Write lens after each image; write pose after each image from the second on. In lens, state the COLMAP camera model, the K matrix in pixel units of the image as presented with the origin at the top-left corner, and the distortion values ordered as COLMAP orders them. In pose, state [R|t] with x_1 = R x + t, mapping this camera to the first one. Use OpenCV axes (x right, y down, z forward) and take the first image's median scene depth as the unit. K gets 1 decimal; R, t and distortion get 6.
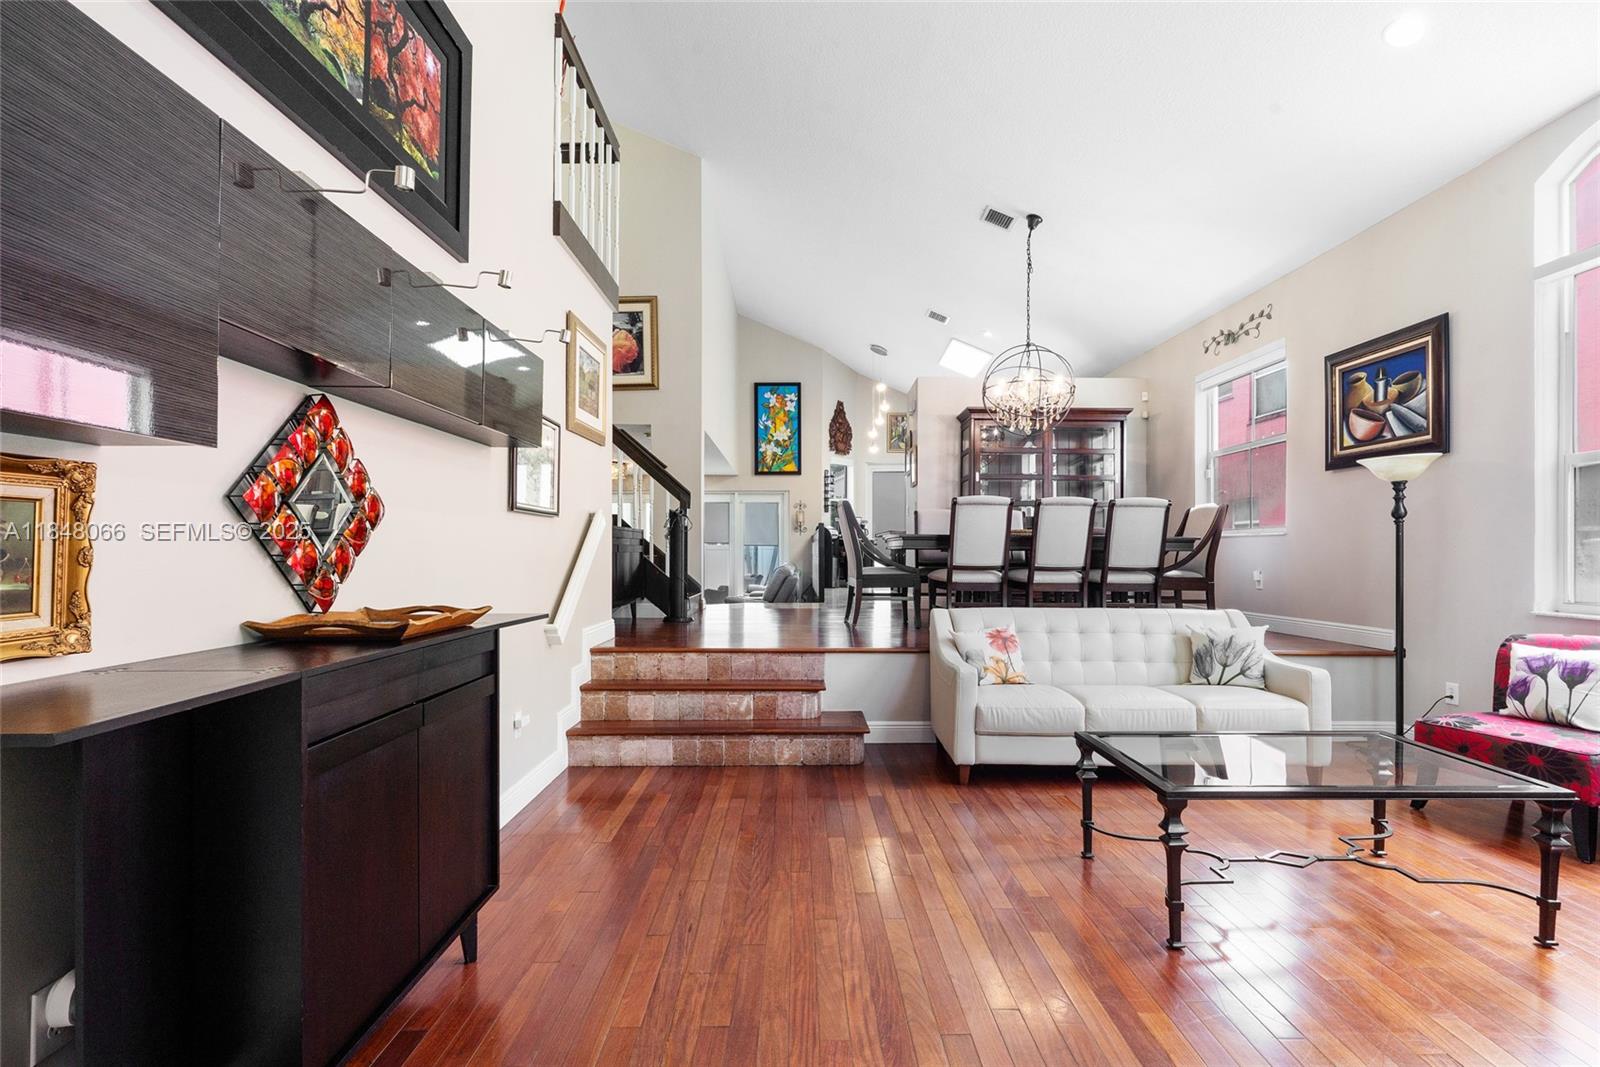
lens RADIAL K [[725.2, 0, 800.0], [0, 725.2, 533.5], [0, 0, 1]] dist [-0.001533, -0.000331]
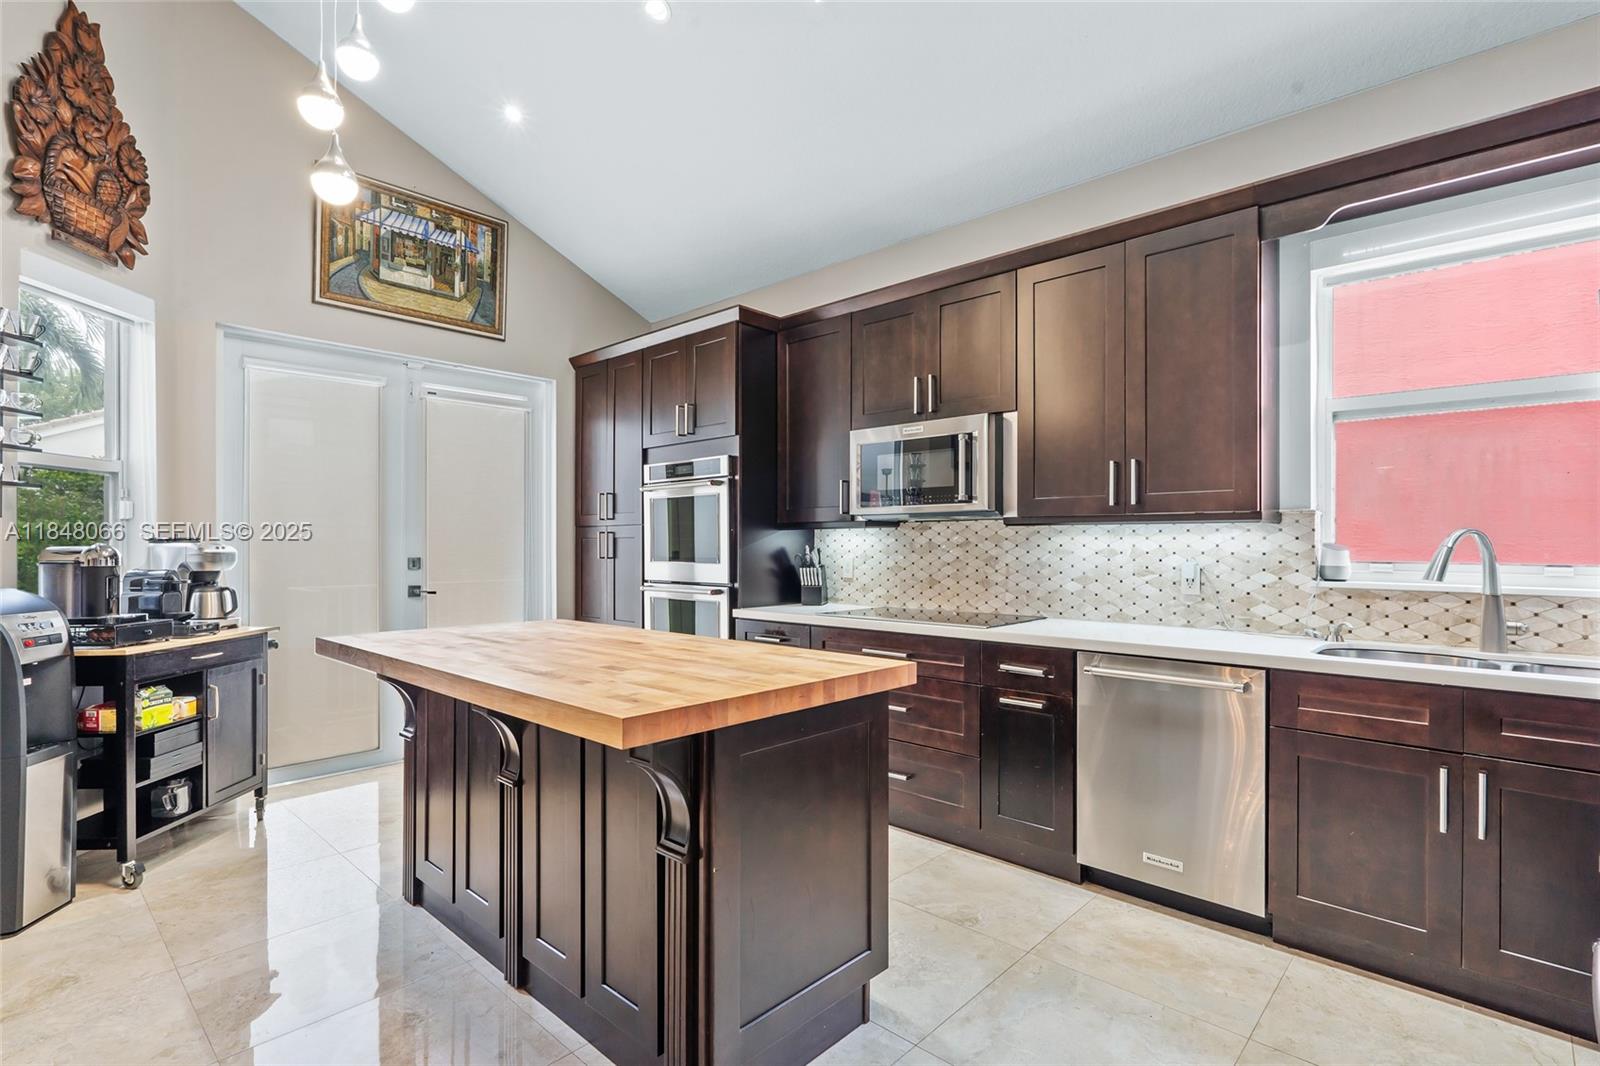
lens RADIAL K [[766.4, 0, 805.3], [0, 766.4, 537.1], [0, 0, 1]] dist [-0.000653, 0.000216]
pose [[0.688272, 0.000103, 0.725453, 0.039661], [-0.012057, 0.999864, 0.011297, -0.028926], [-0.725353, -0.016522, 0.688179, 0.698748]]
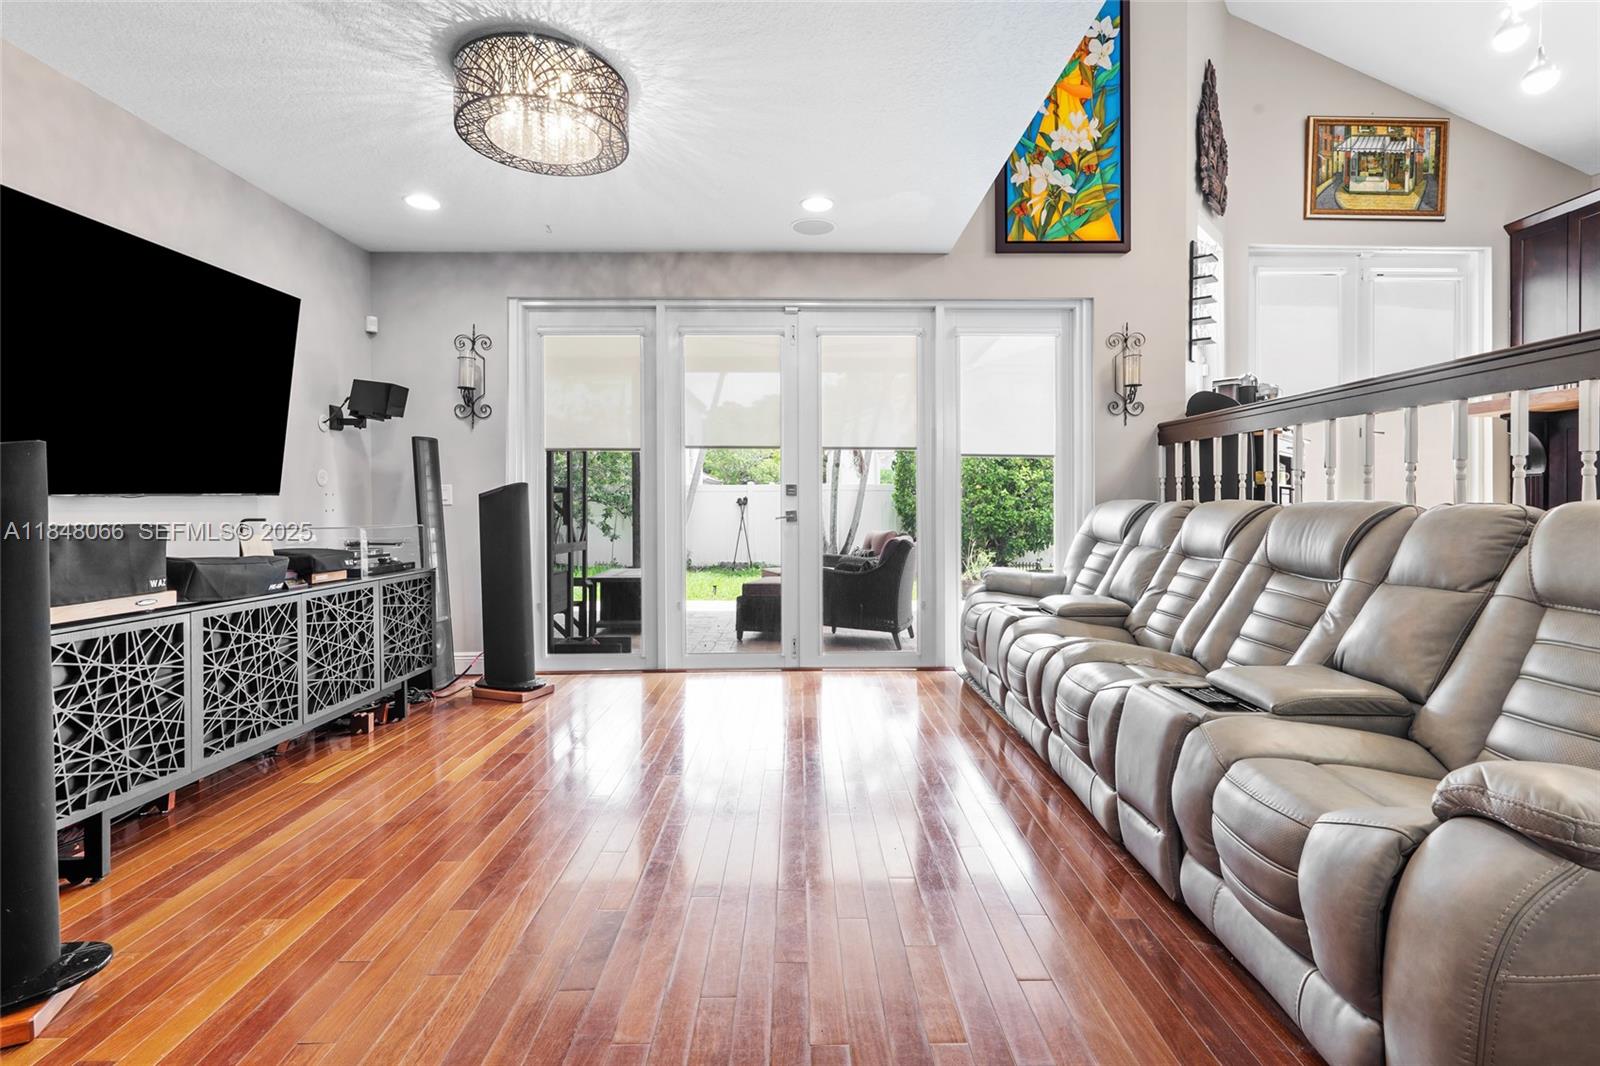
lens RADIAL K [[720.0, 0, 806.0], [0, 720.0, 501.1], [0, 0, 1]] dist [-0.003116, -0.000127]
pose [[0.999997, -0.001116, 0.002181, -0.155852], [0.001067, 0.999753, 0.022203, 0.032113], [-0.002205, -0.022201, 0.999751, 0.649403]]
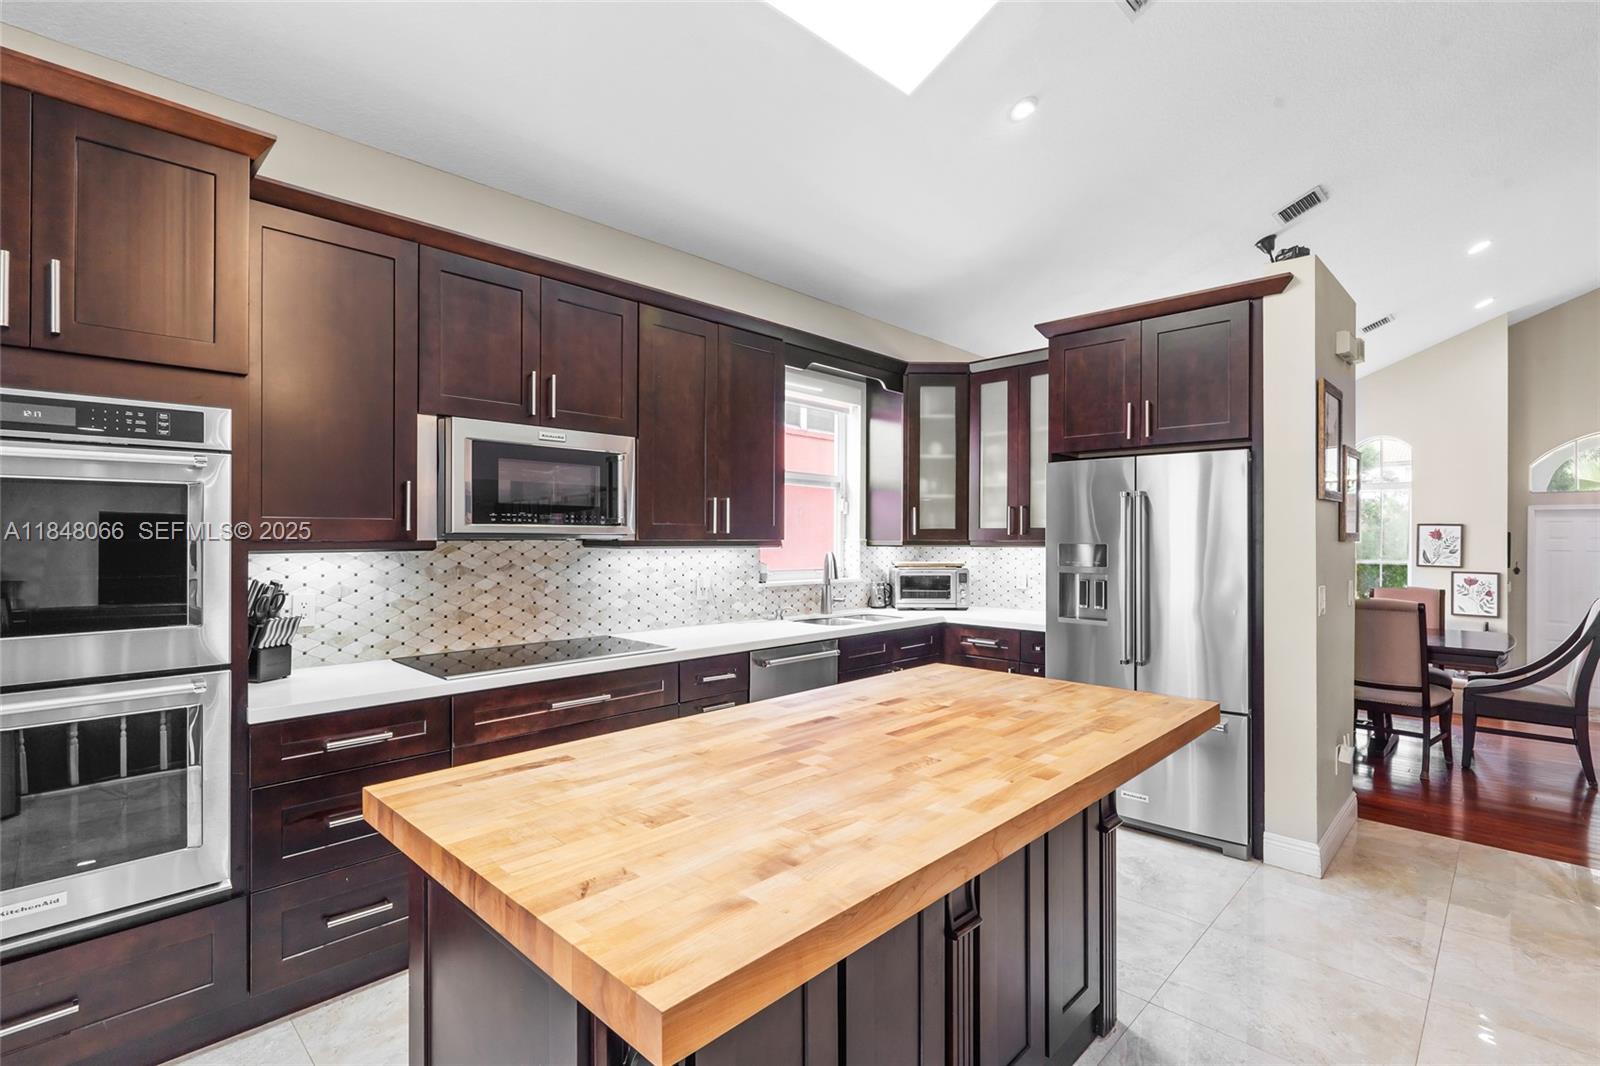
lens RADIAL K [[740.4, 0, 803.7], [0, 740.4, 533.0], [0, 0, 1]] dist [-0.001243, 0.000673]
pose [[-0.712263, -0.002215, 0.701909, 0.051938], [-0.020452, 0.999636, -0.017599, -0.032706], [-0.701615, -0.026891, -0.712049, 0.960779]]
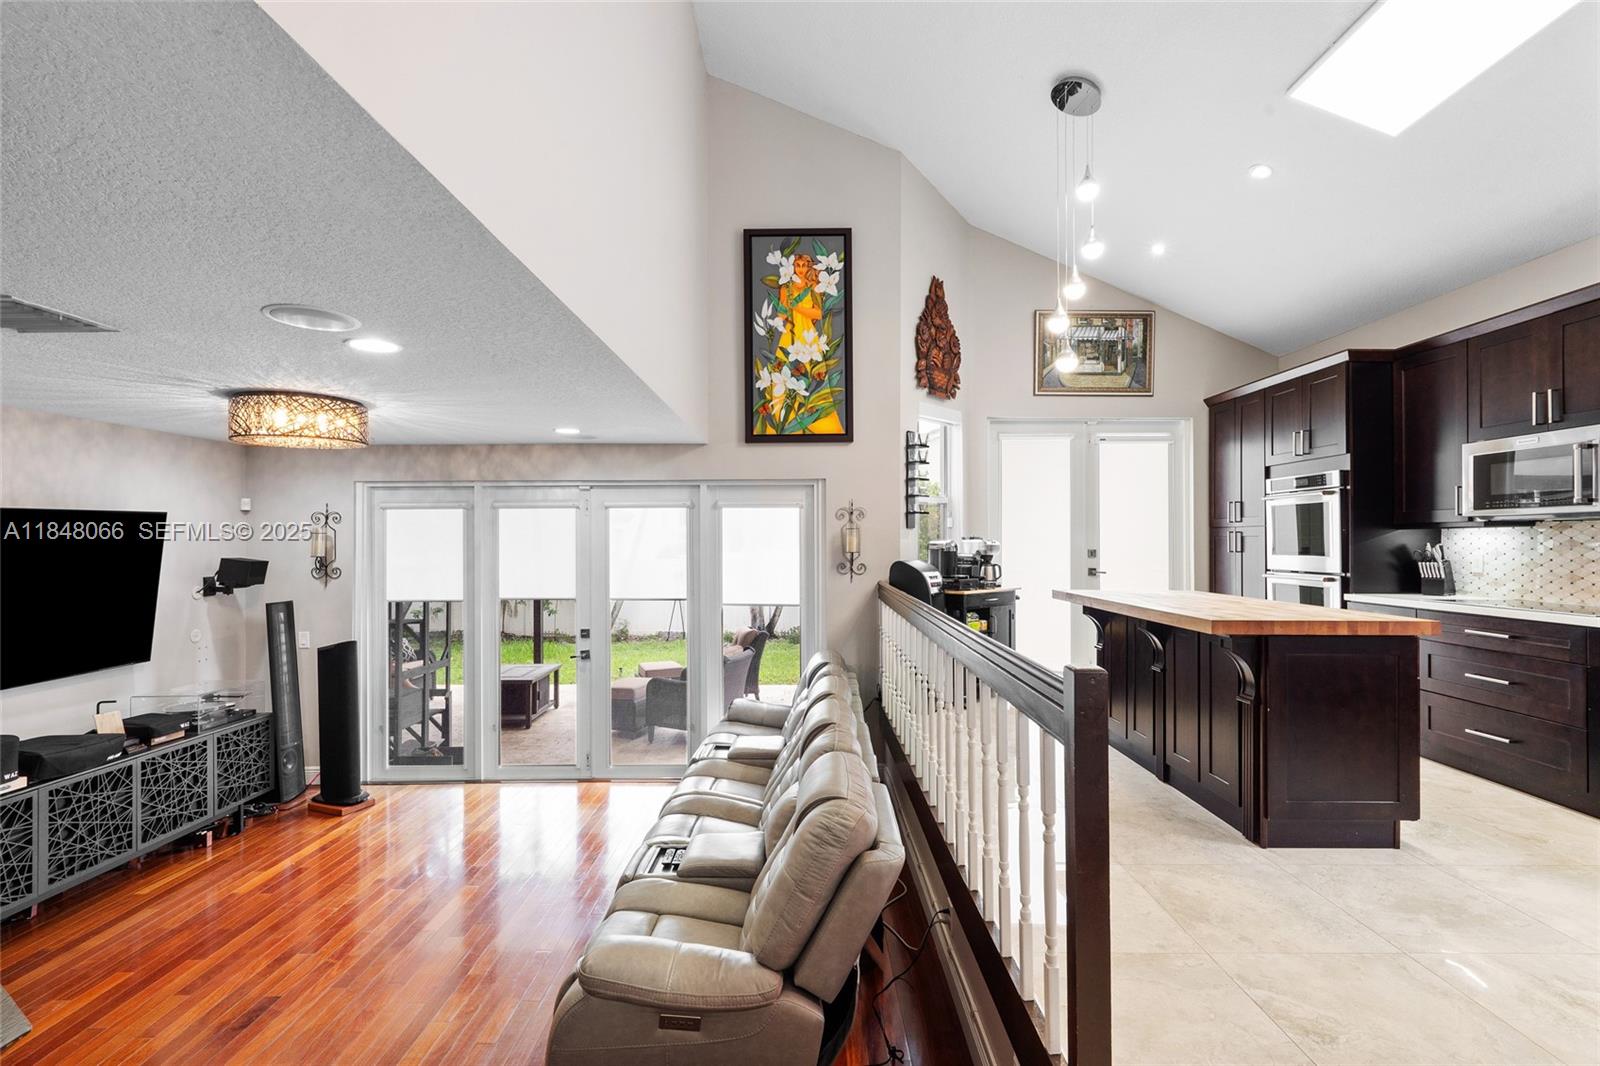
lens RADIAL K [[725.2, 0, 800.0], [0, 725.2, 533.0], [0, 0, 1]] dist [-0.001533, -0.000331]
pose [[0.999894, -0.003804, -0.014049, -0.023994], [0.003995, 0.999900, 0.013574, -0.032518], [0.013996, -0.013628, 0.999809, 0.565443]]
